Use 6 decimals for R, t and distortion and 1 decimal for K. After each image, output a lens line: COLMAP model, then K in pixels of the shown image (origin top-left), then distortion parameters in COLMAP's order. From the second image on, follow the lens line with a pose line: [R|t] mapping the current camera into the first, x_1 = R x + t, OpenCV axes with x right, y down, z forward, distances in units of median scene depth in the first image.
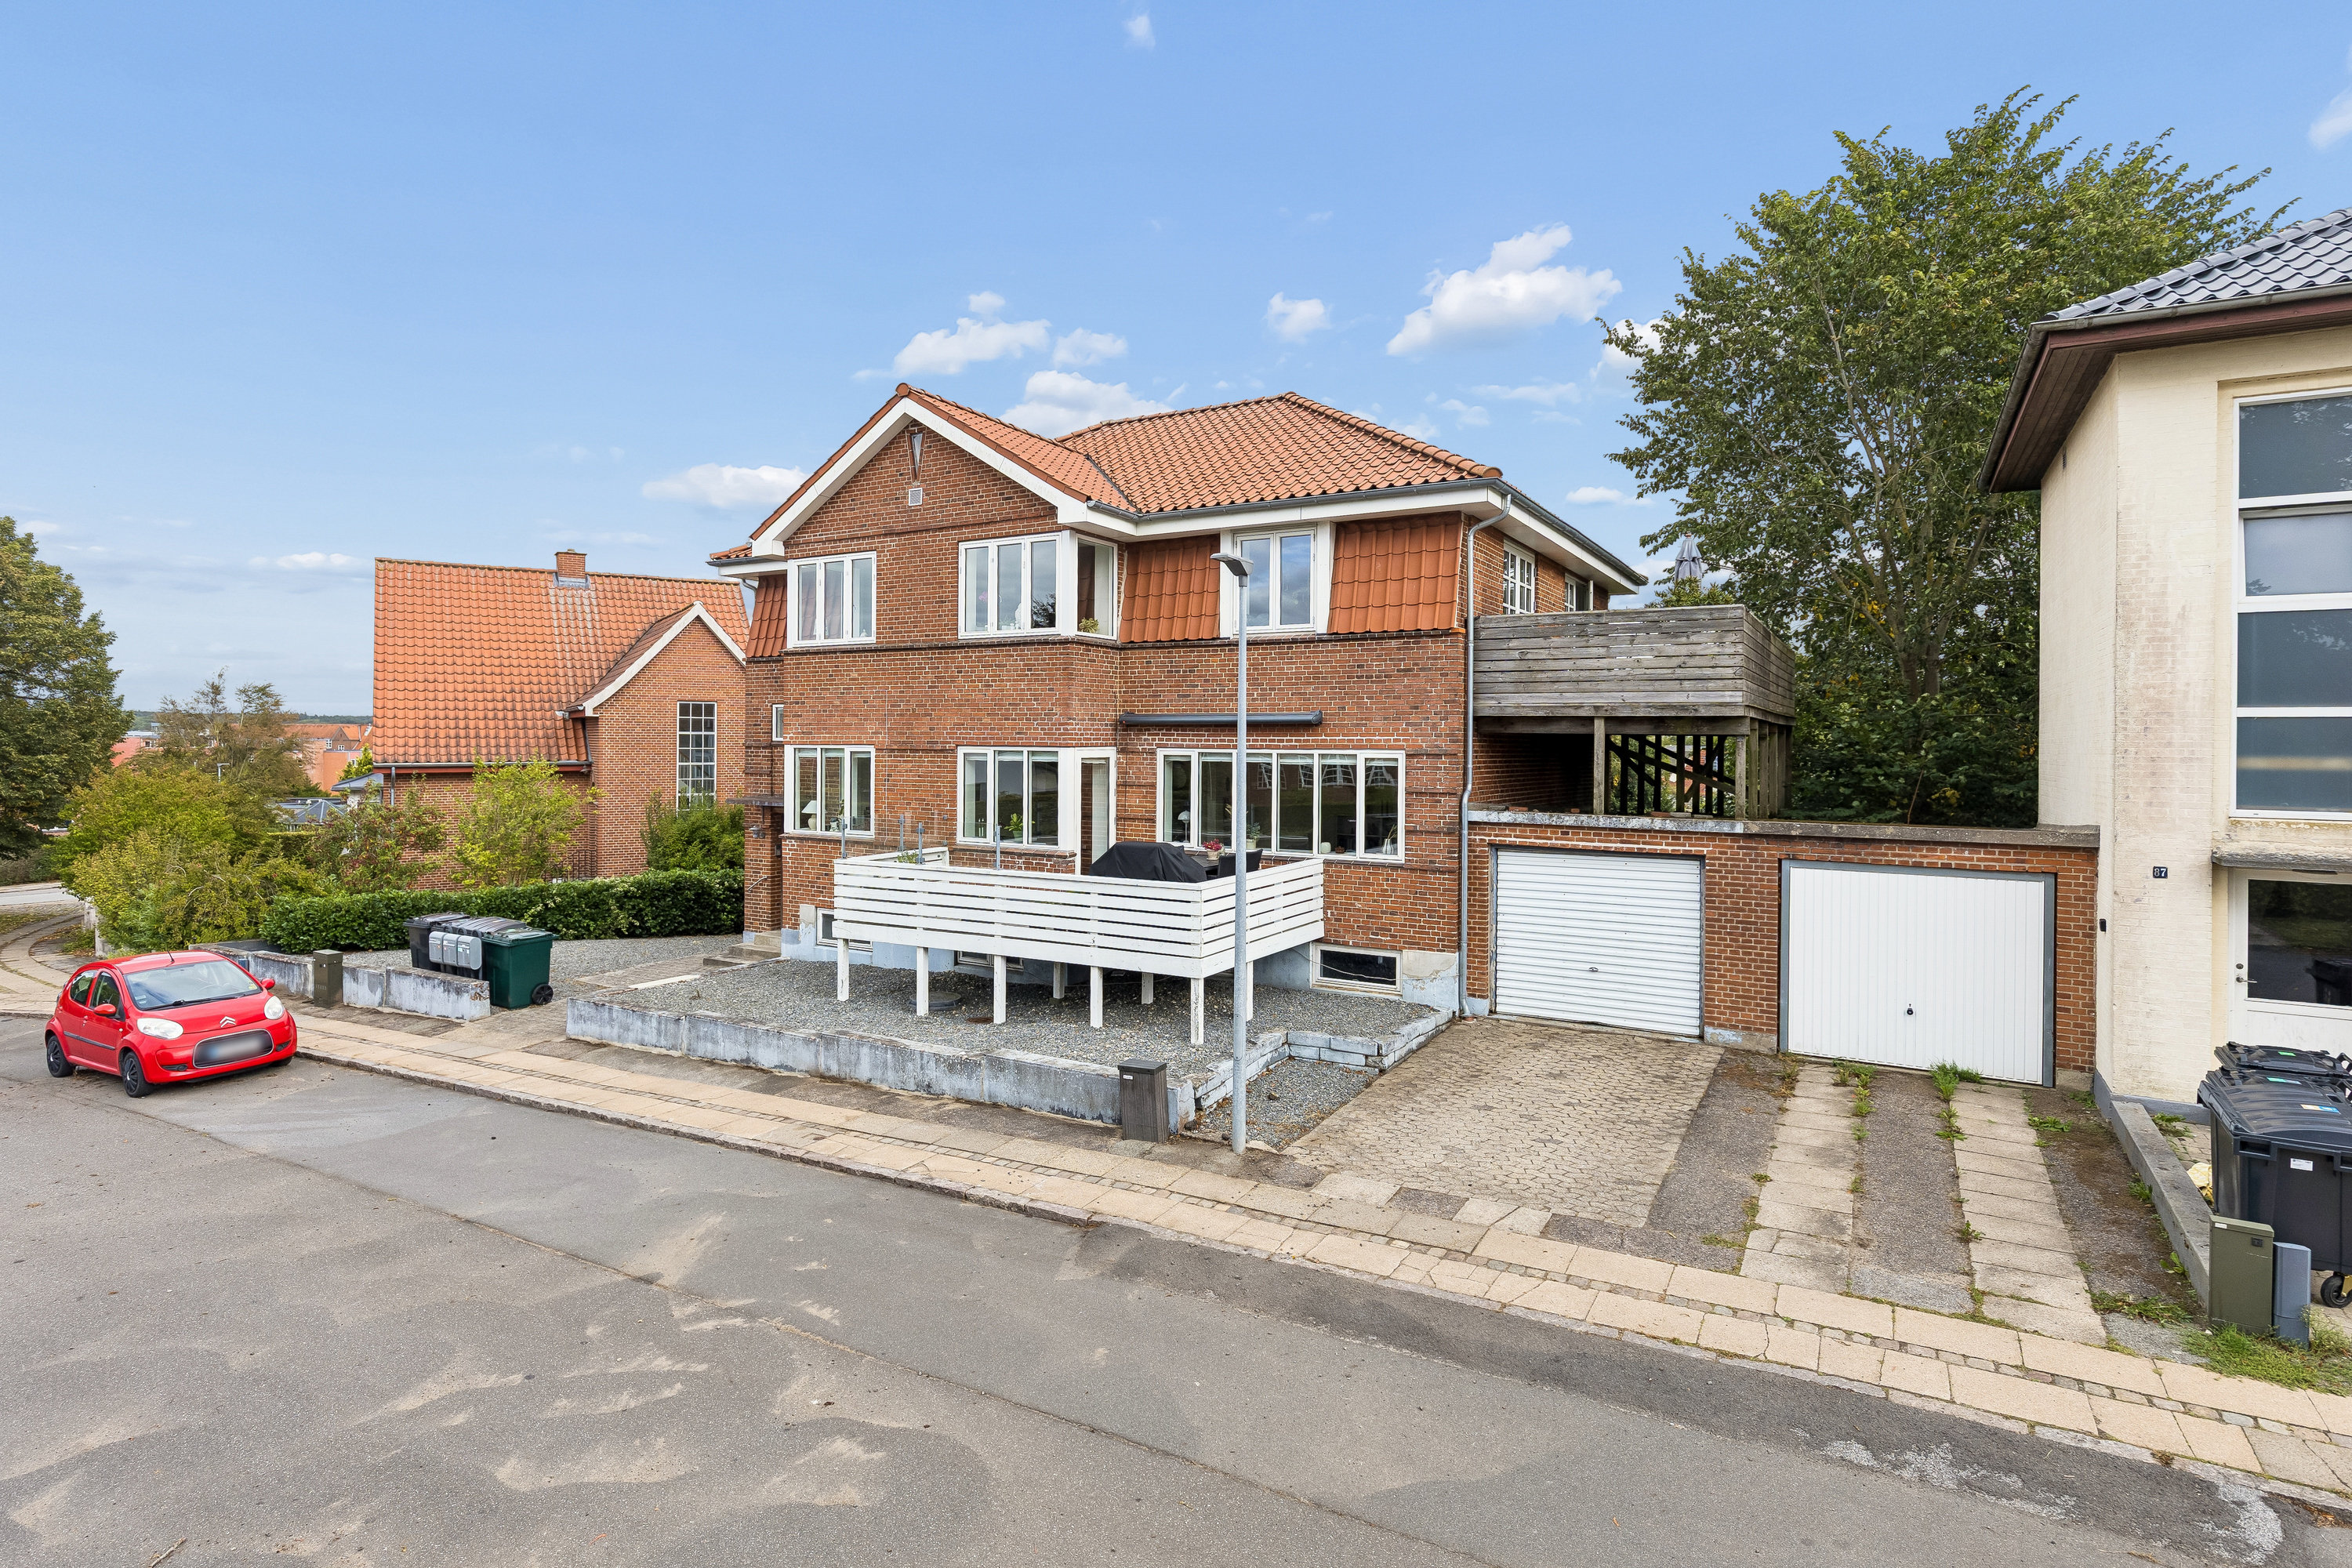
lens RADIAL K [[1238.2, 0, 1179.6], [0, 1238.2, 764.4], [0, 0, 1]] dist [-0.003698, 0.000185]
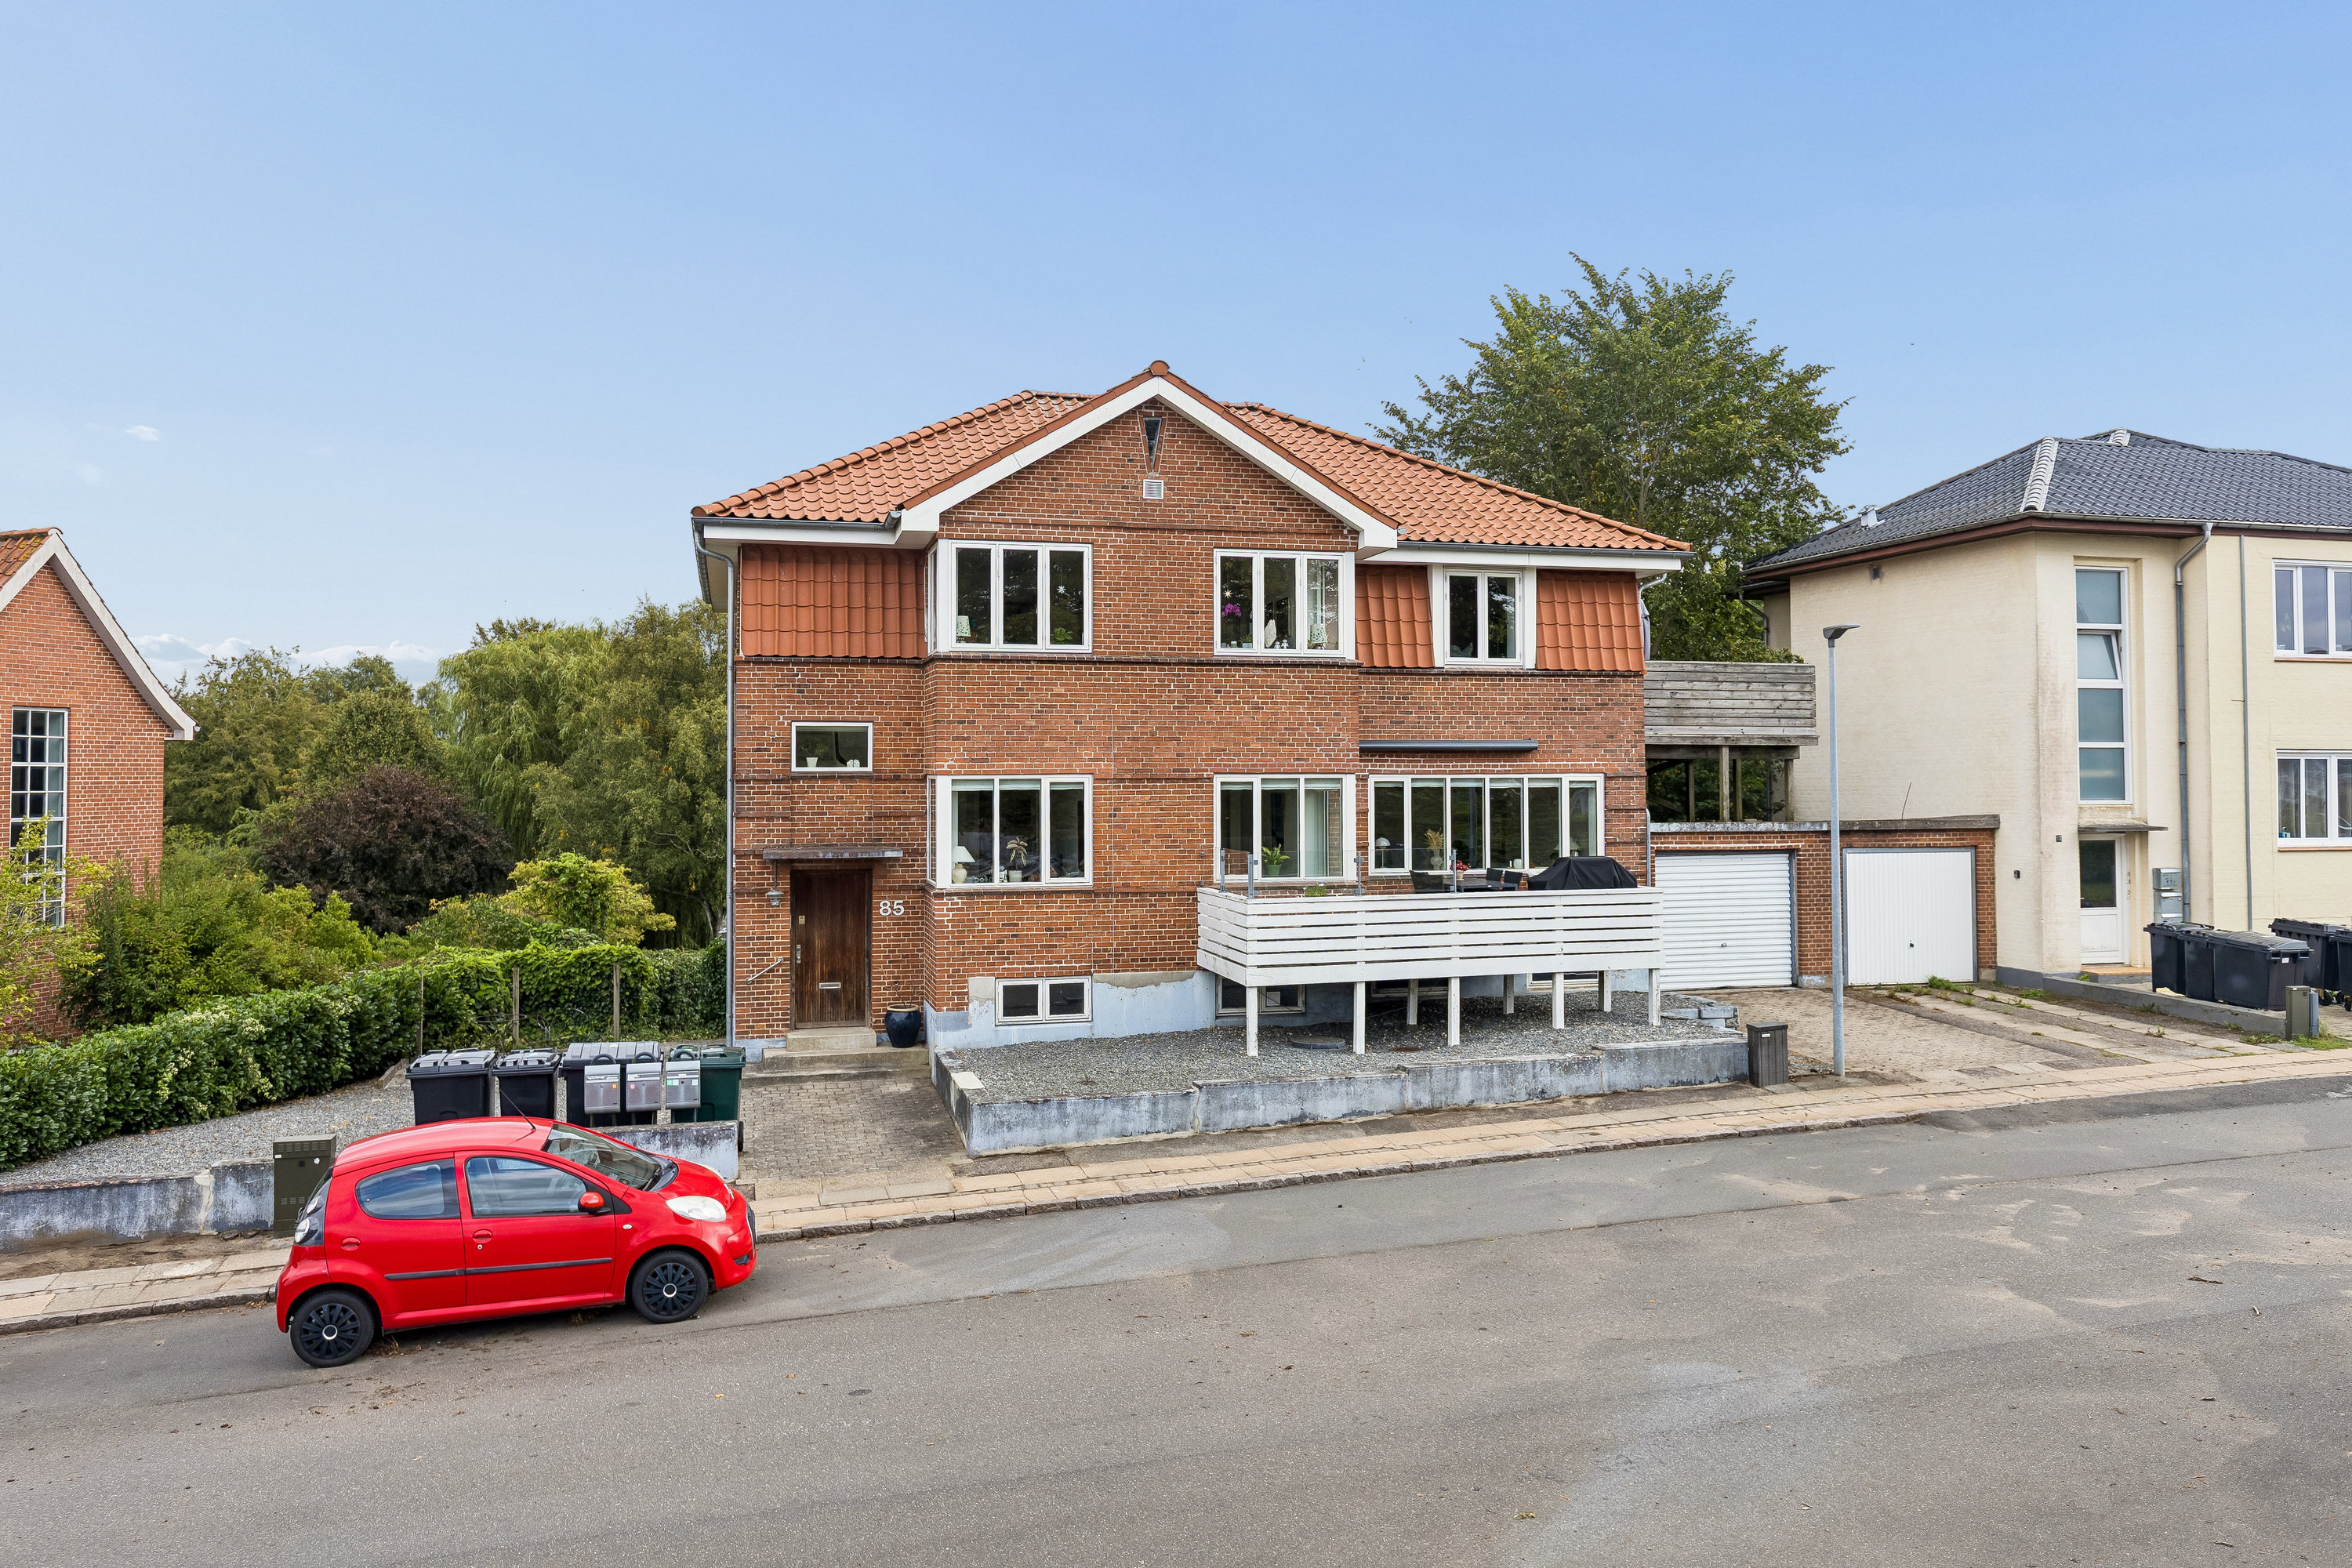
lens RADIAL K [[1750.7, 0, 1177.2], [0, 1750.7, 783.6], [0, 0, 1]] dist [-0.007634, -0.008353]
pose [[0.683122, -0.011340, 0.730217, -1.288707], [0.022163, 0.999741, -0.005208, -0.002172], [-0.729968, 0.019742, 0.683196, 0.172874]]
